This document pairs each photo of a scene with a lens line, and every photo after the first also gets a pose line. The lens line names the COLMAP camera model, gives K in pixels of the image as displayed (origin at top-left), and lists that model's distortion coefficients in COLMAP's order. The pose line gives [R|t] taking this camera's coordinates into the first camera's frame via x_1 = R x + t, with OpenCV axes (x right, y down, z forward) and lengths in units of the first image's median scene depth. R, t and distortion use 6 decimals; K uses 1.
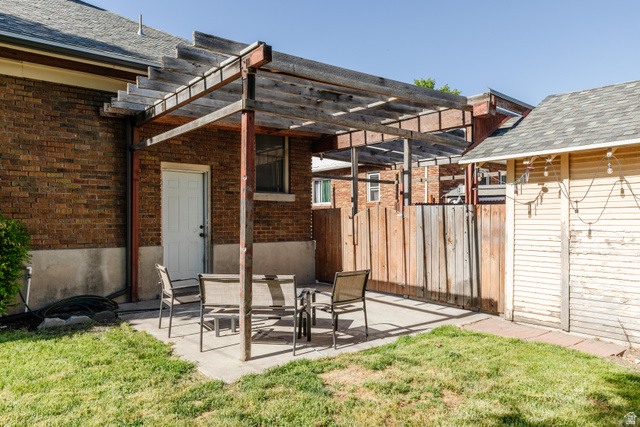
lens RADIAL K [[453.7, 0, 319.4], [0, 453.7, 215.0], [0, 0, 1]] dist [-0.008154, -0.008012]
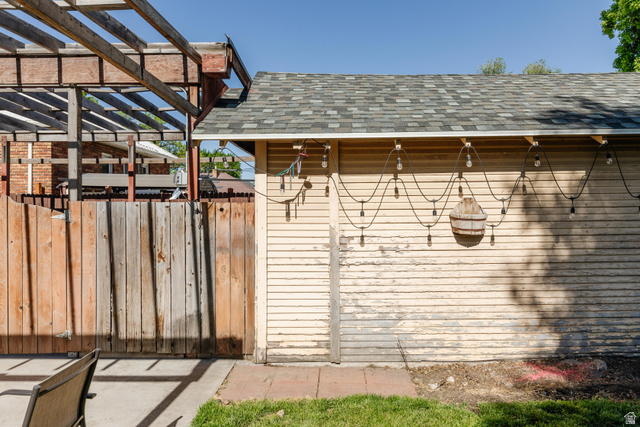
lens RADIAL K [[453.7, 0, 323.2], [0, 453.7, 206.0], [0, 0, 1]] dist [-0.008154, -0.008012]
pose [[0.613563, 0.006014, 0.789623, -0.089628], [-0.004301, 0.999982, -0.004275, -0.015178], [-0.789634, -0.000773, 0.613578, 0.460561]]
